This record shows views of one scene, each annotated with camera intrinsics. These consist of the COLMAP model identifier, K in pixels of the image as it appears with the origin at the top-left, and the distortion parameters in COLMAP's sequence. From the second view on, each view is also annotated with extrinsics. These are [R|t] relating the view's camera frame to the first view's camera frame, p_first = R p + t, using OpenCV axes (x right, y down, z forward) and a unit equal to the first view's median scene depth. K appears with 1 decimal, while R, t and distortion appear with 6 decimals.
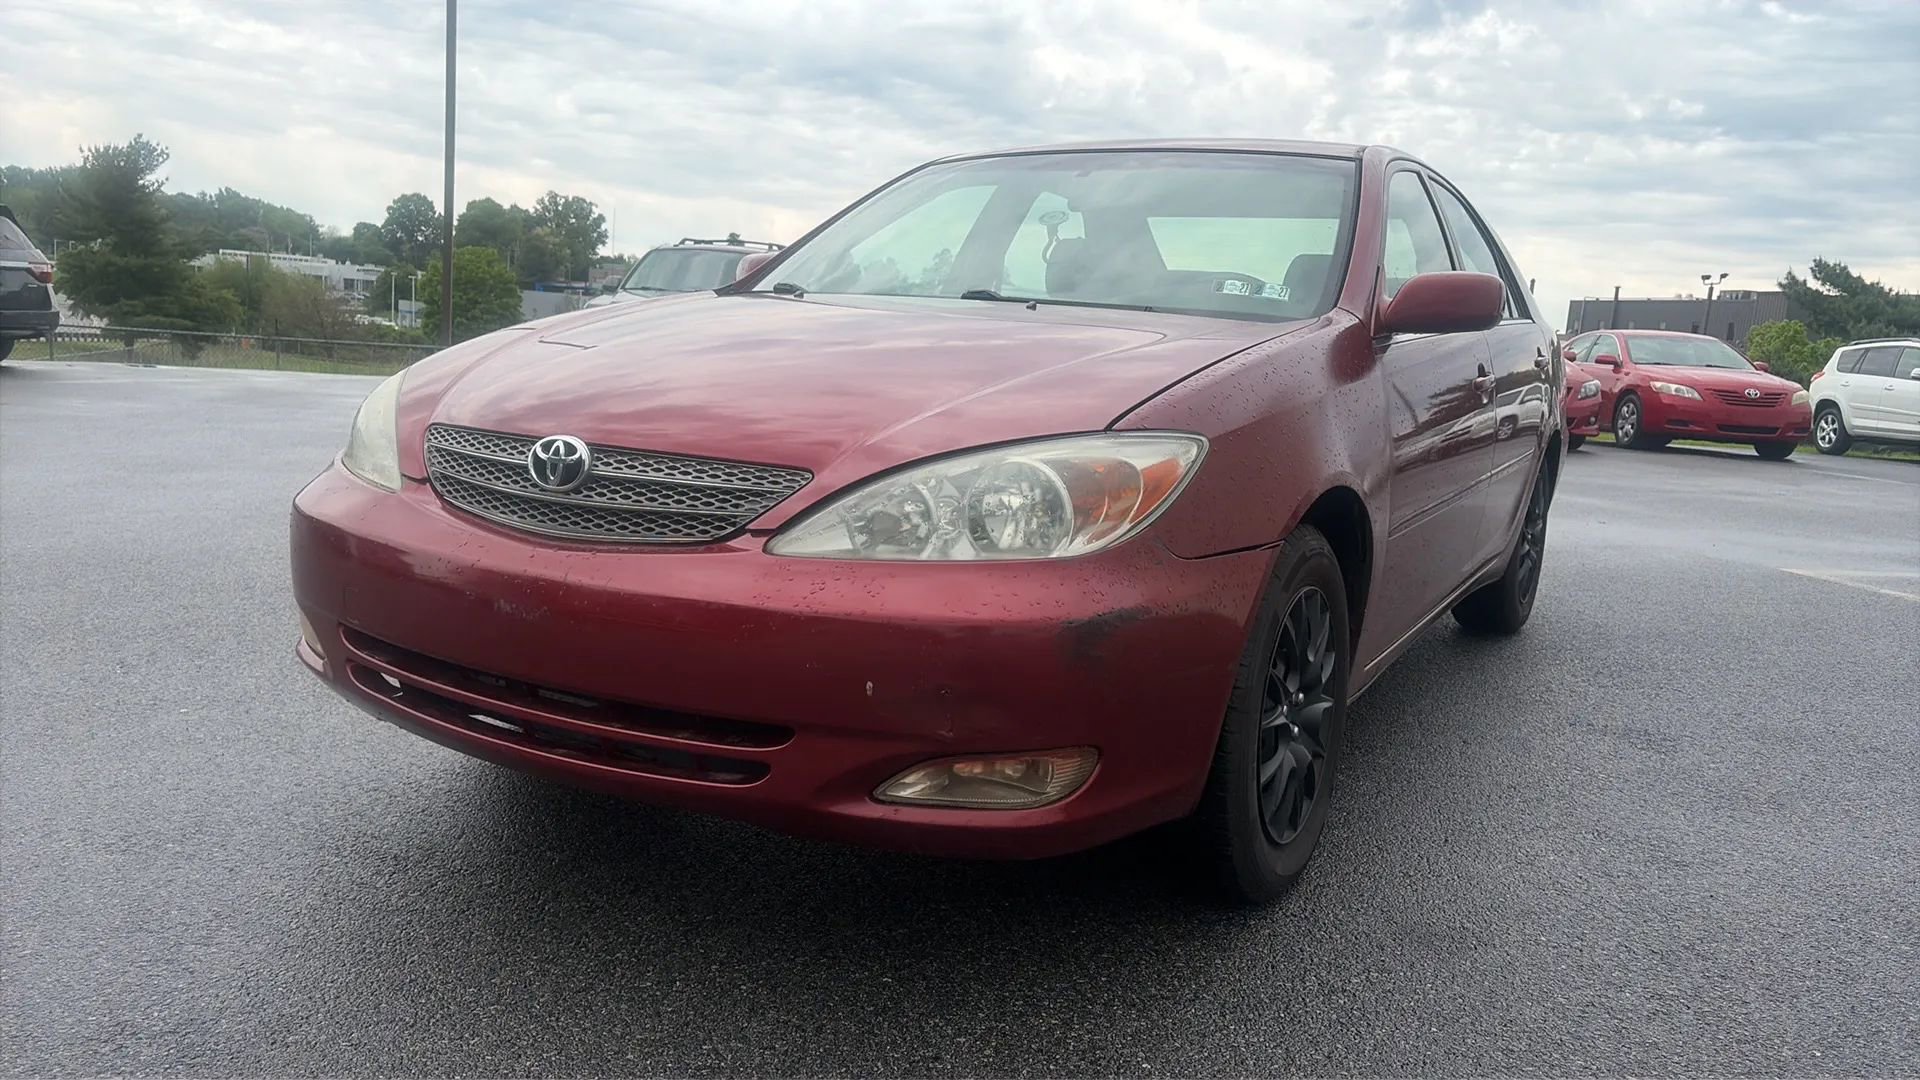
lens RADIAL K [[1392.5, 0, 956.6], [0, 1392.5, 534.7], [0, 0, 1]] dist [0.050151, -0.045221]
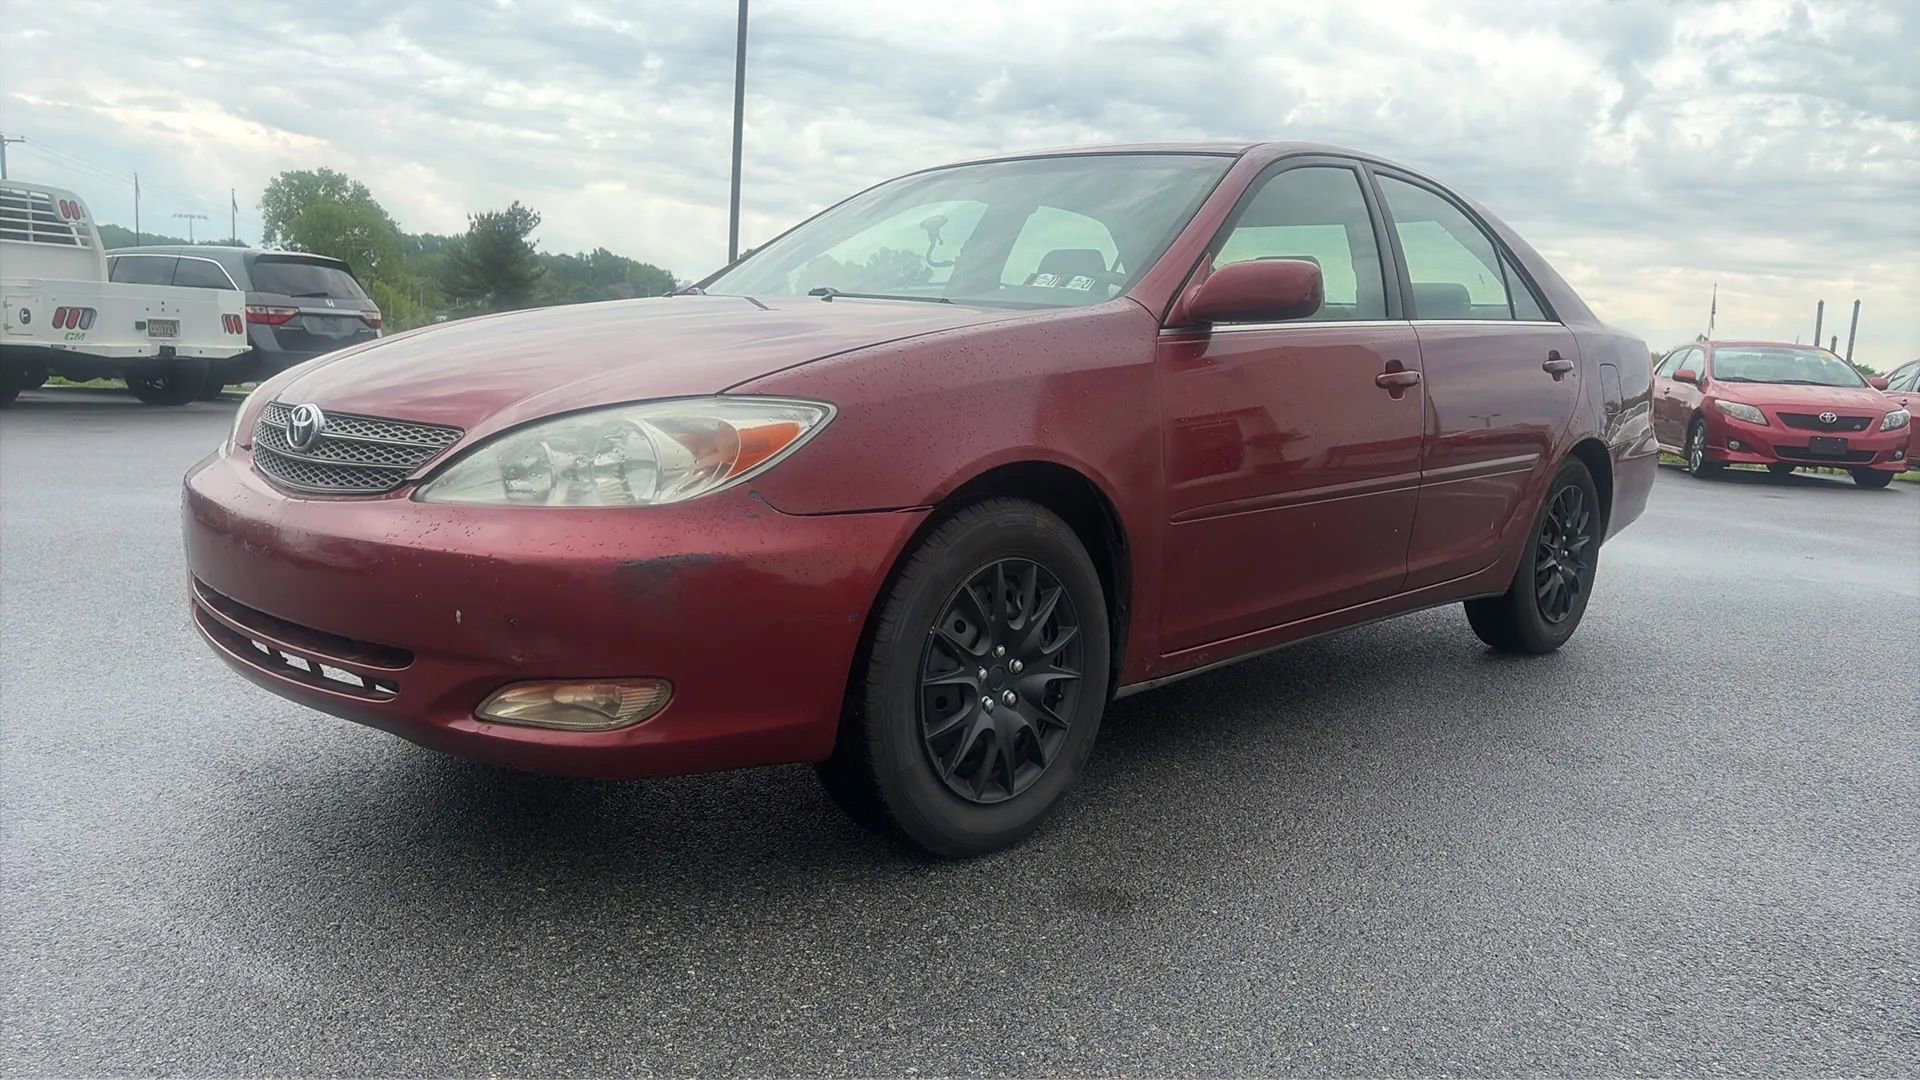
lens RADIAL K [[1392.5, 0, 967.5], [0, 1392.5, 551.2], [0, 0, 1]] dist [0.050151, -0.045221]
pose [[0.975371, 0.020016, -0.219662, 0.301450], [-0.023986, 0.999593, -0.015422, 0.033347], [0.219264, 0.020311, 0.975454, -0.012996]]
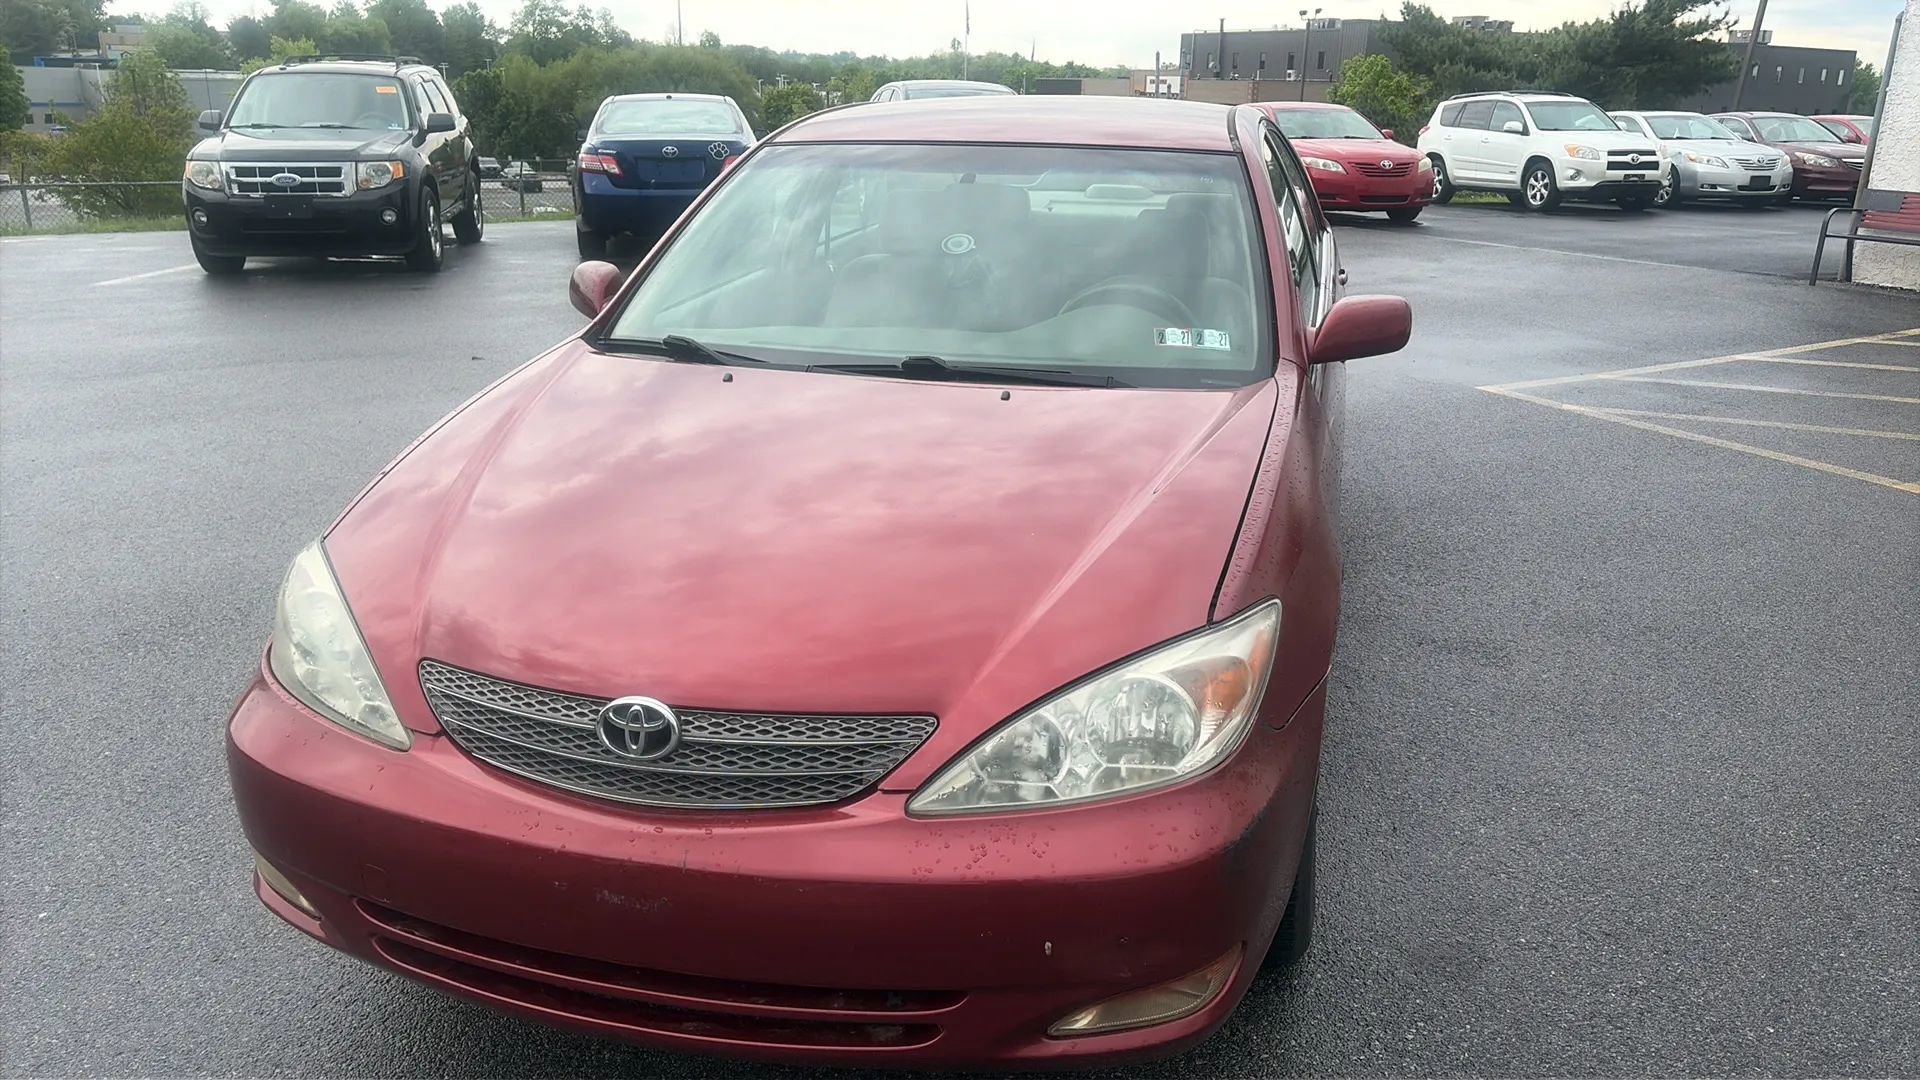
lens RADIAL K [[1392.5, 0, 1000.9], [0, 1392.5, 536.1], [0, 0, 1]] dist [0.050151, -0.045221]
pose [[0.956765, -0.132304, 0.259029, -0.161304], [0.085395, 0.979085, 0.184665, -0.187137], [-0.278043, -0.154561, 0.948052, 0.052106]]
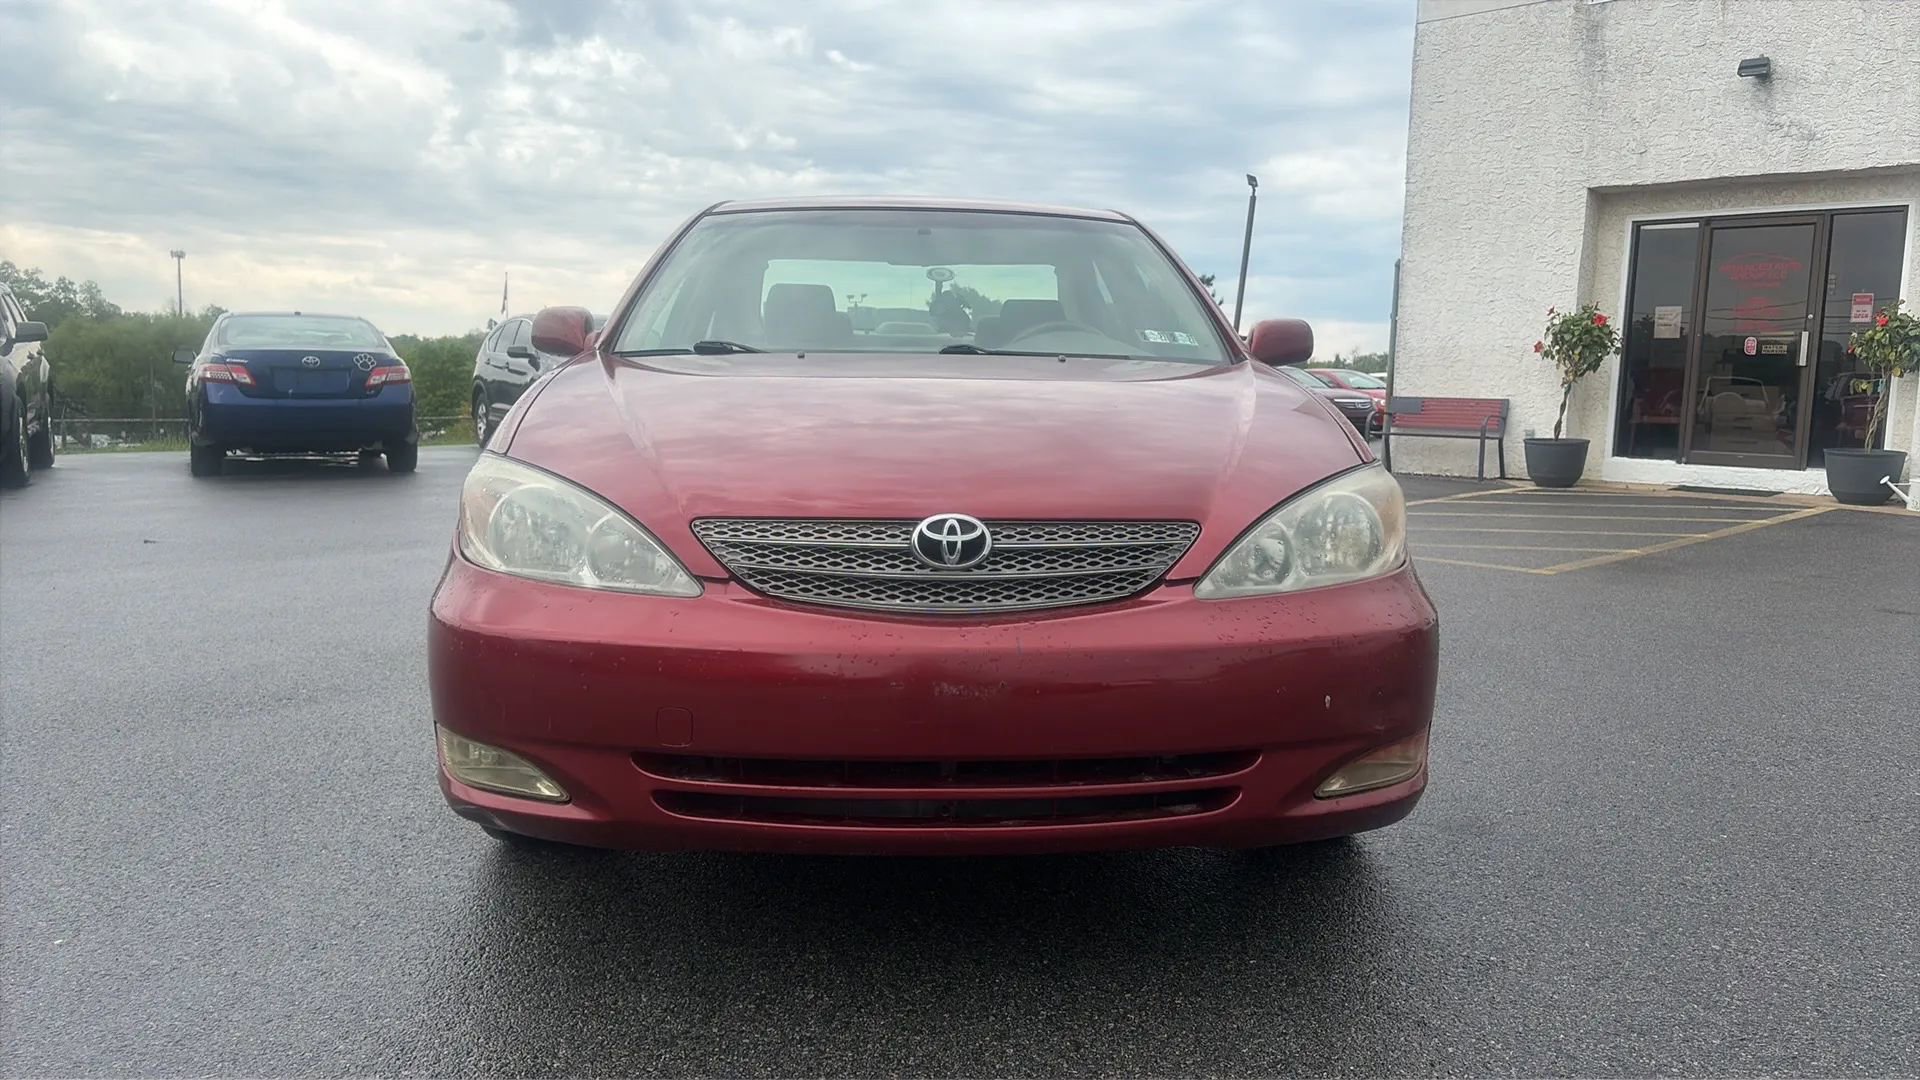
lens RADIAL K [[1392.5, 0, 962.7], [0, 1392.5, 543.2], [0, 0, 1]] dist [0.050151, -0.045221]
pose [[0.832183, -0.112623, 0.542943, -0.475604], [0.115476, 0.992888, 0.028963, -0.045216], [-0.542343, 0.038594, 0.839270, 0.092600]]
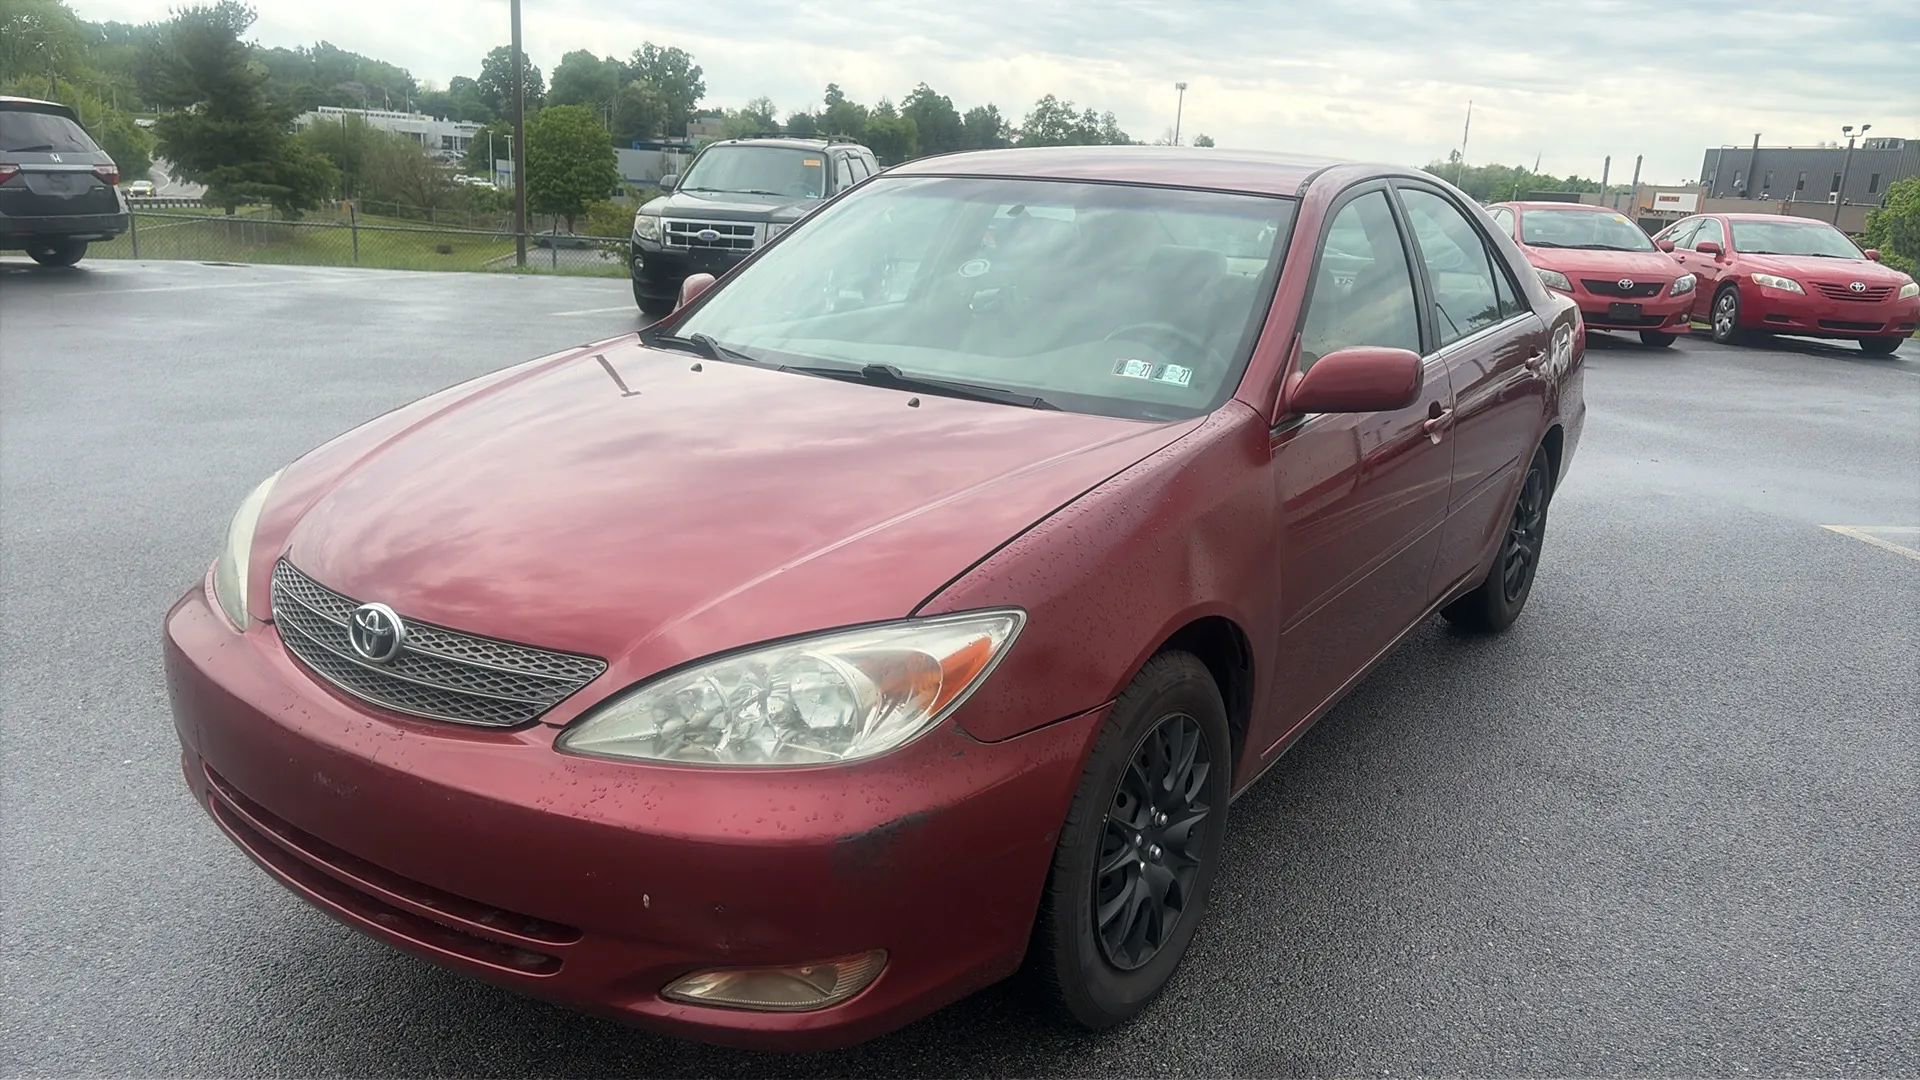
lens RADIAL K [[1392.5, 0, 998.0], [0, 1392.5, 551.2], [0, 0, 1]] dist [0.050151, -0.045221]
pose [[0.998897, 0.005464, -0.046630, 0.120267], [-0.000145, 0.993561, 0.113298, -0.129329], [0.046949, -0.113166, 0.992466, 0.019314]]
